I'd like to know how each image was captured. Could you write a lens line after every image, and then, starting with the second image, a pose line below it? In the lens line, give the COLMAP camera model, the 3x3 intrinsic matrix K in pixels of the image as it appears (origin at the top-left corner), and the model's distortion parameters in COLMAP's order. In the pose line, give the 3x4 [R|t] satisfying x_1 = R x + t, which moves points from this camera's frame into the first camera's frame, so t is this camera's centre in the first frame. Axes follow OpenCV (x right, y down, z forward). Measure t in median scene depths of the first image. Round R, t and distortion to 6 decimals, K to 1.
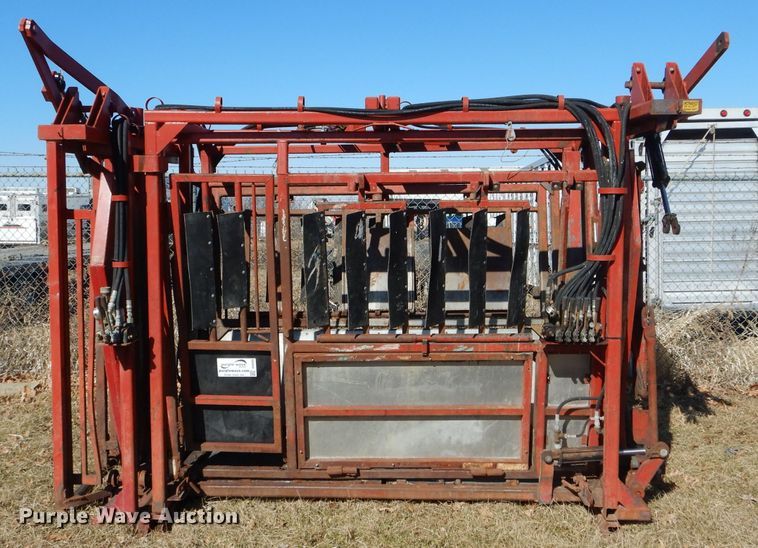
lens RADIAL K [[743.1, 0, 379.0], [0, 743.1, 274.0], [0, 0, 1]] dist [0.004927, 0.003229]
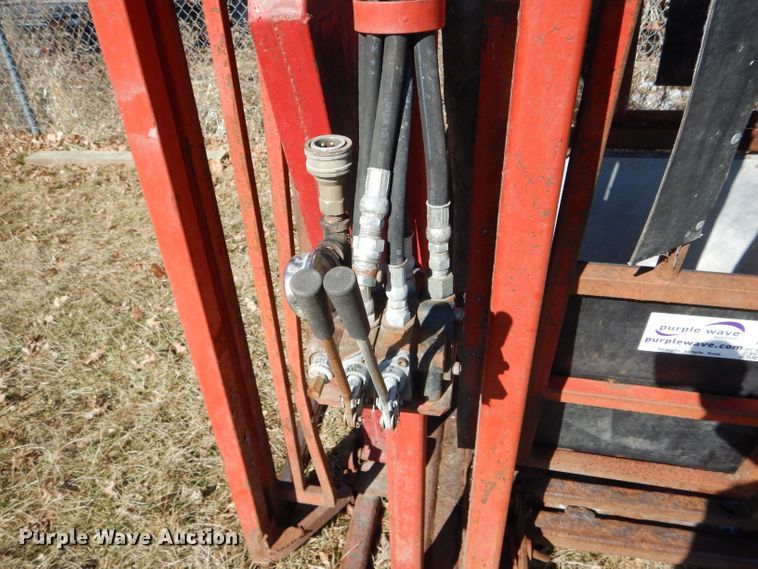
lens RADIAL K [[534.8, 0, 379.0], [0, 534.8, 284.5], [0, 0, 1]] dist [-0.004226, -0.001425]
pose [[0.979603, 0.082486, -0.183230, -0.325178], [0.021112, 0.864564, 0.502079, -0.021456], [0.199829, -0.495706, 0.845189, 0.861878]]
